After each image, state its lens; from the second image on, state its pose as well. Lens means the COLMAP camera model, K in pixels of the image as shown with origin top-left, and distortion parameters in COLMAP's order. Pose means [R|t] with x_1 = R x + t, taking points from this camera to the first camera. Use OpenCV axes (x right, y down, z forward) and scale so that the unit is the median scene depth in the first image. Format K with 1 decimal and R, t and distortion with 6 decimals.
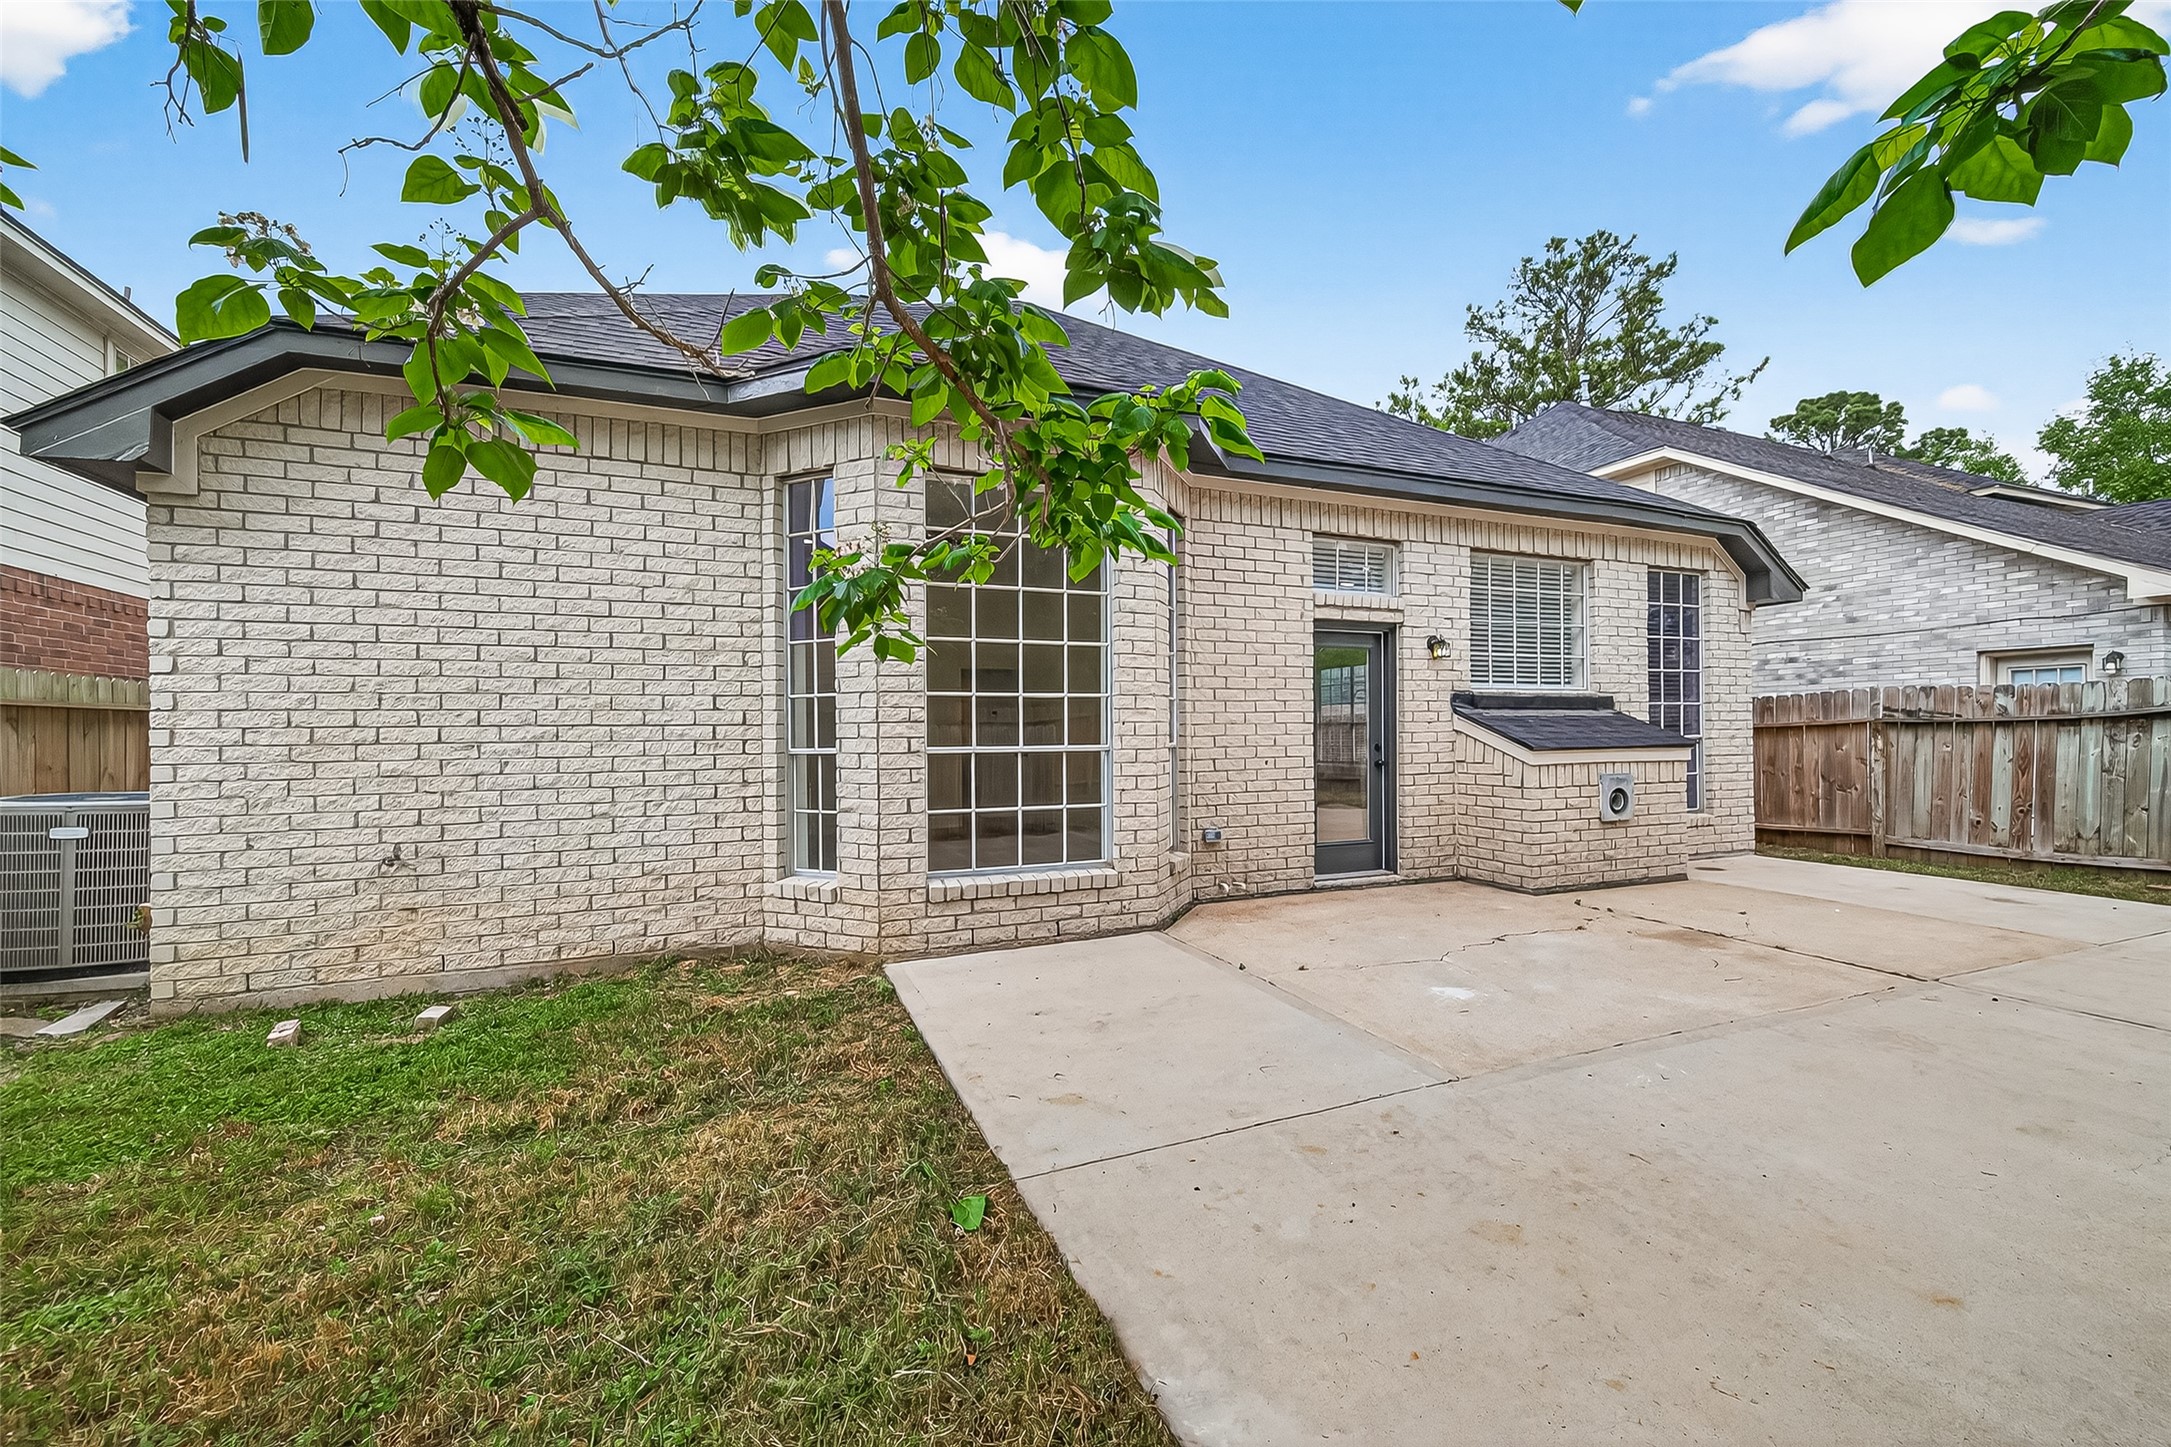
lens RADIAL K [[857.5, 0, 1083.0], [0, 857.5, 732.7], [0, 0, 1]] dist [0.006629, -0.001739]
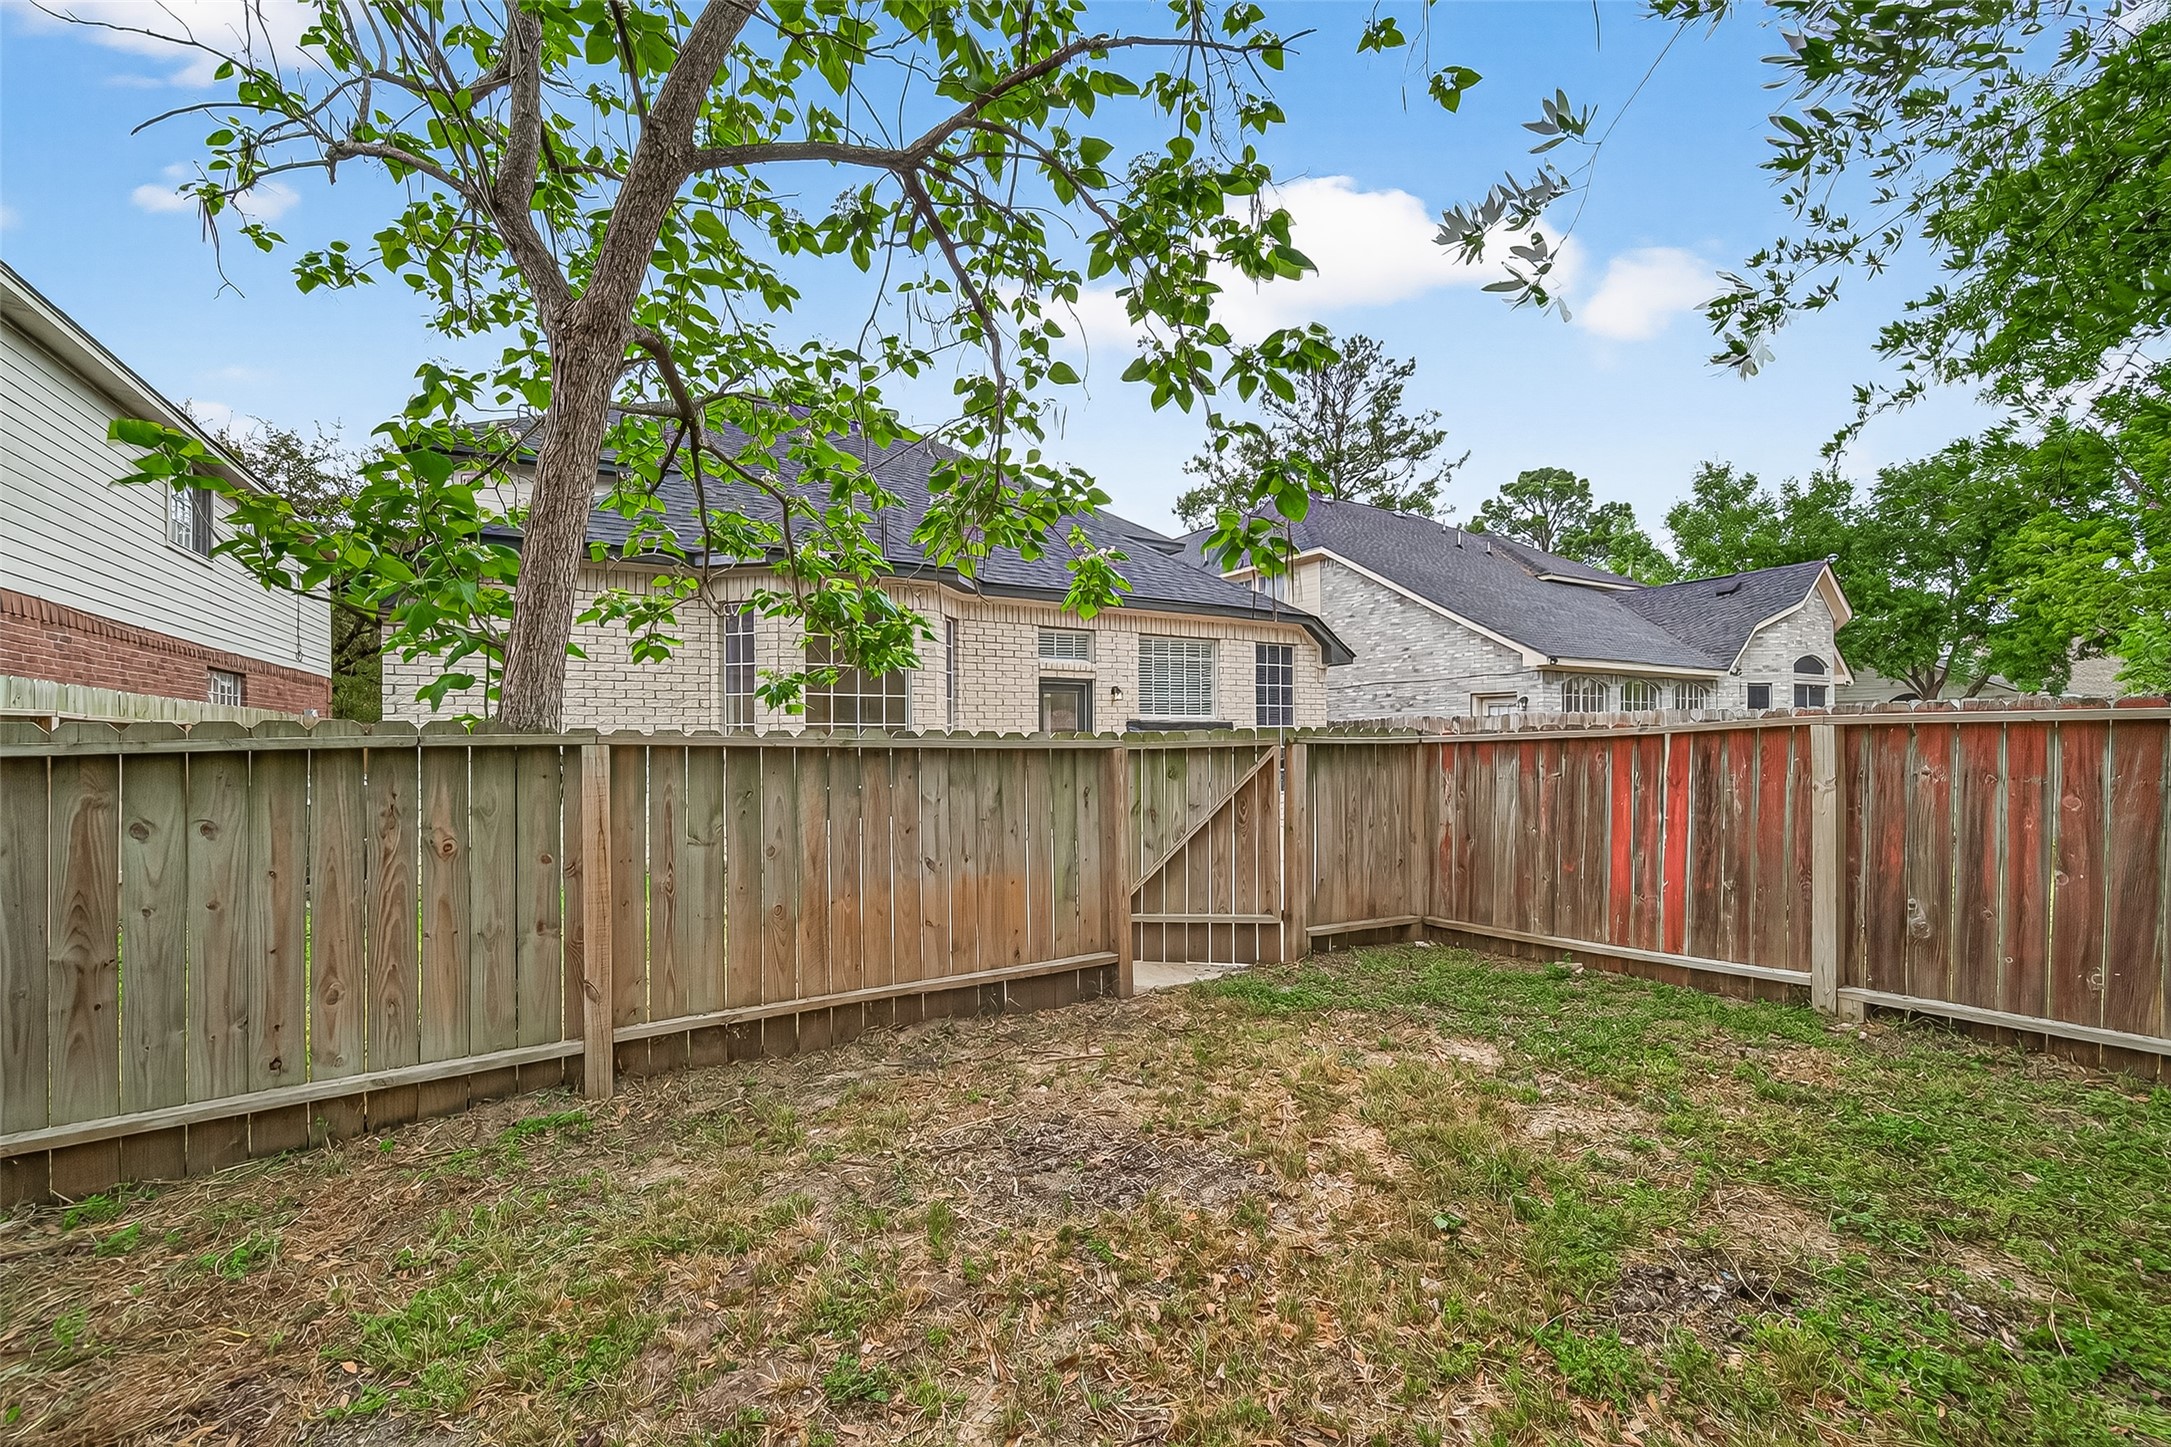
lens RADIAL K [[857.5, 0, 1078.8], [0, 857.5, 739.2], [0, 0, 1]] dist [0.006629, -0.001739]
pose [[0.988904, 0.003454, 0.148518, 0.080684], [-0.004078, 0.999984, 0.003903, -0.014480], [-0.148502, -0.004466, 0.988902, -0.588281]]
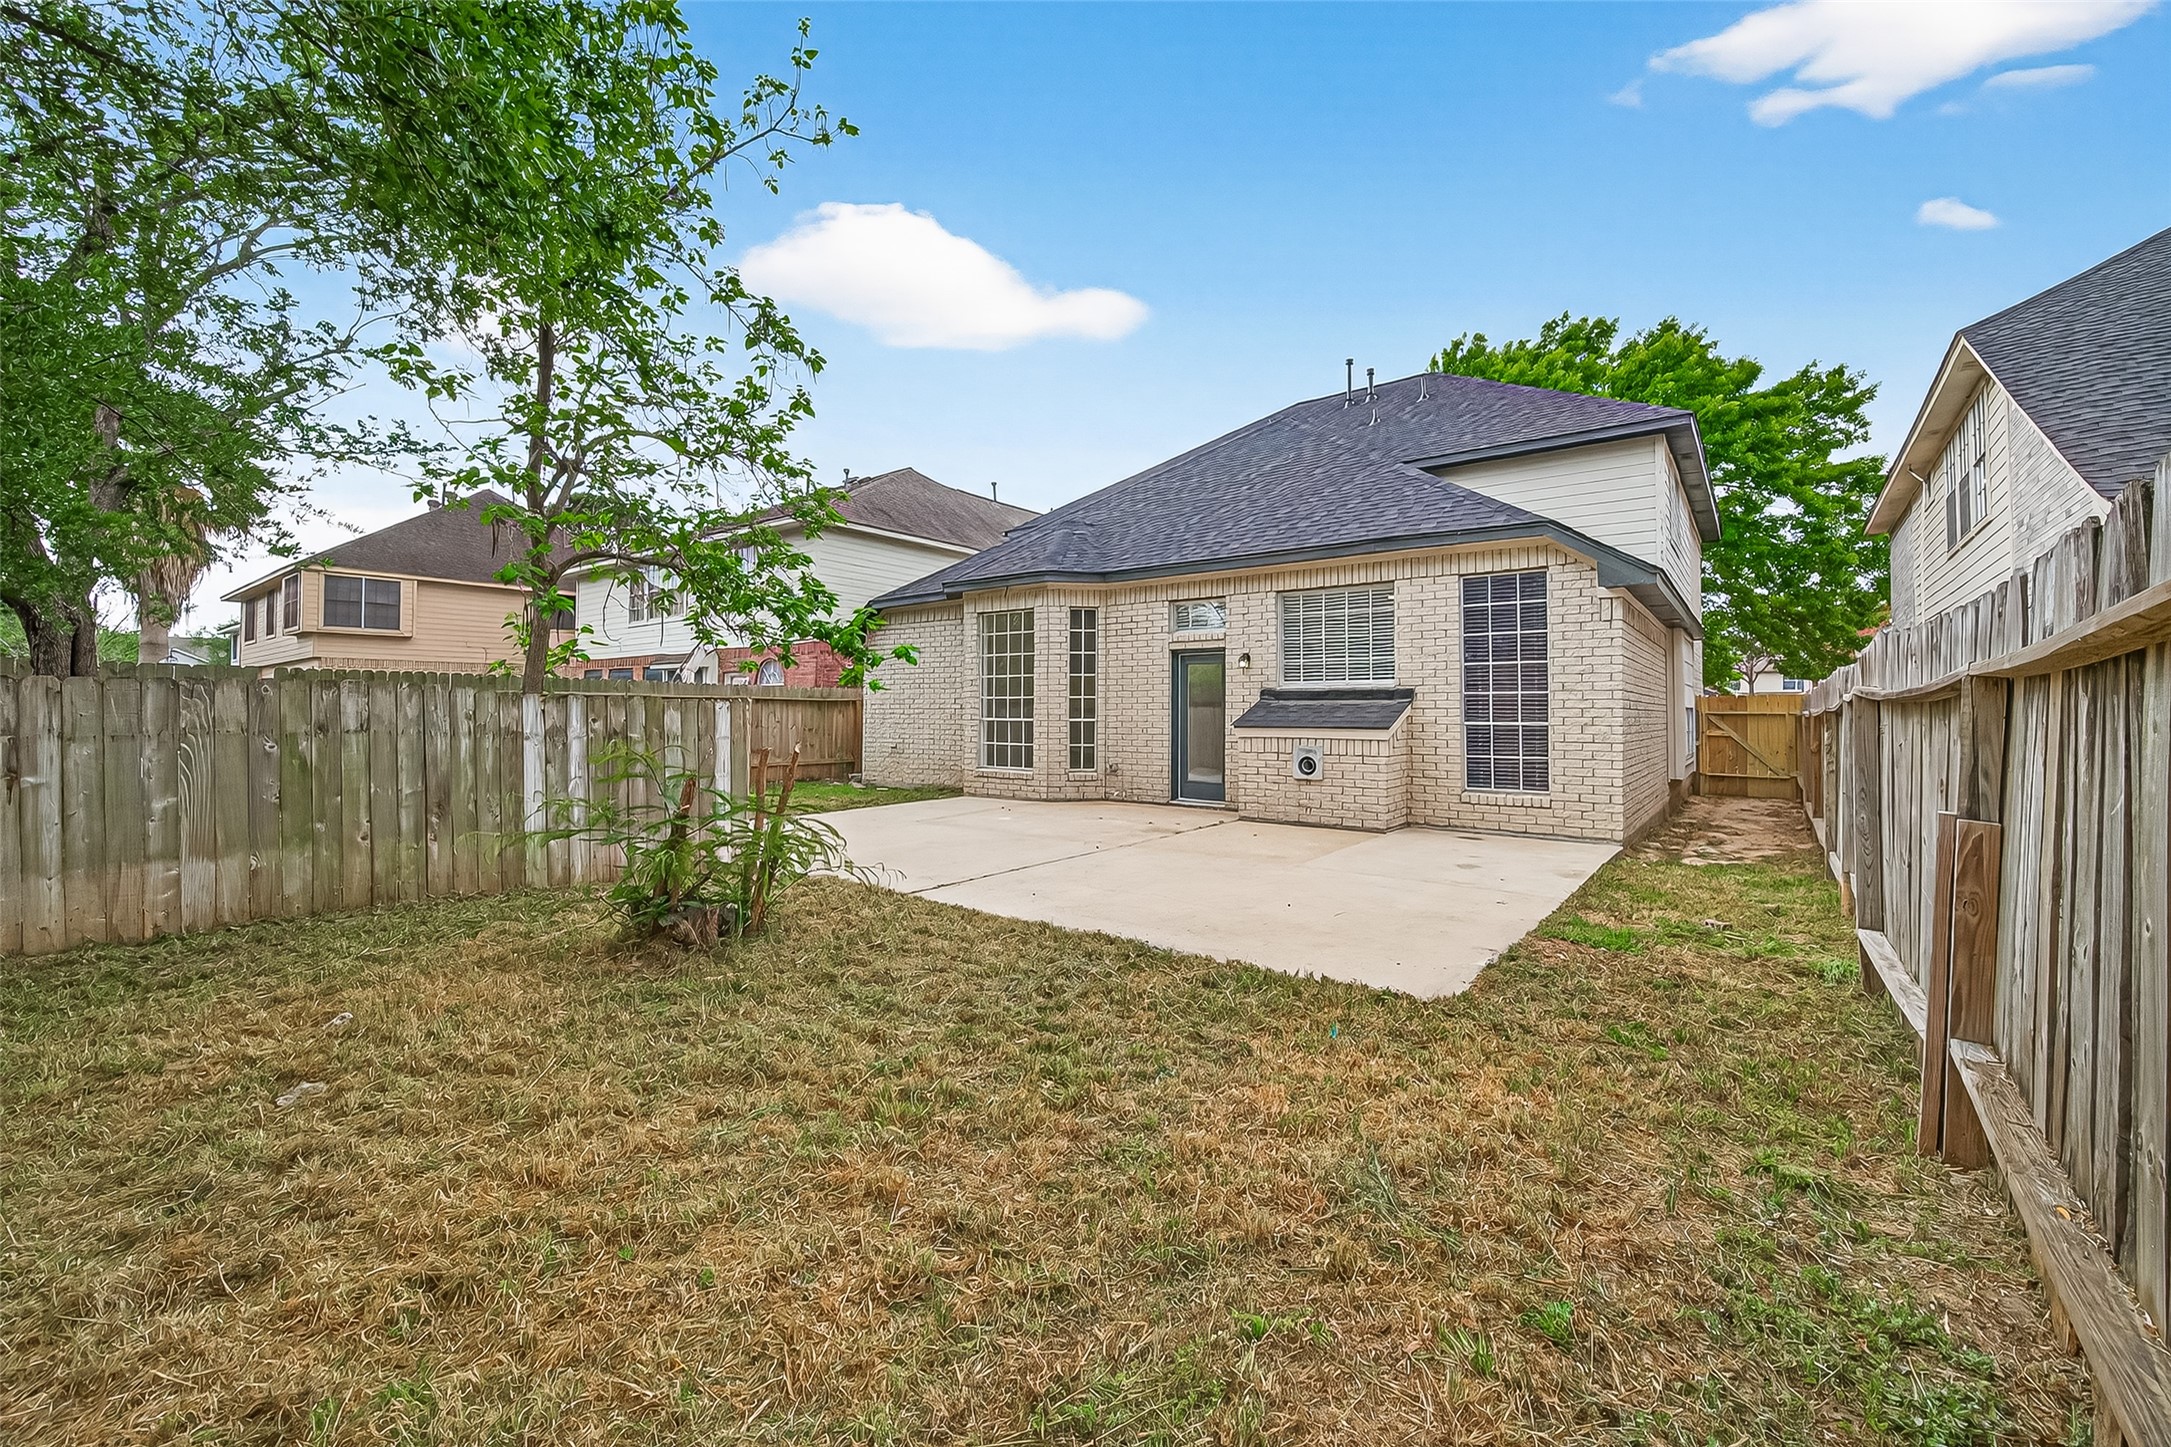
lens RADIAL K [[857.5, 0, 1089.4], [0, 857.5, 710.2], [0, 0, 1]] dist [0.006629, -0.001739]
pose [[0.496932, 0.009318, -0.867740, 1.457436], [-0.005929, 0.999955, 0.007342, -0.017887], [0.867769, 0.001496, 0.496965, -0.012812]]
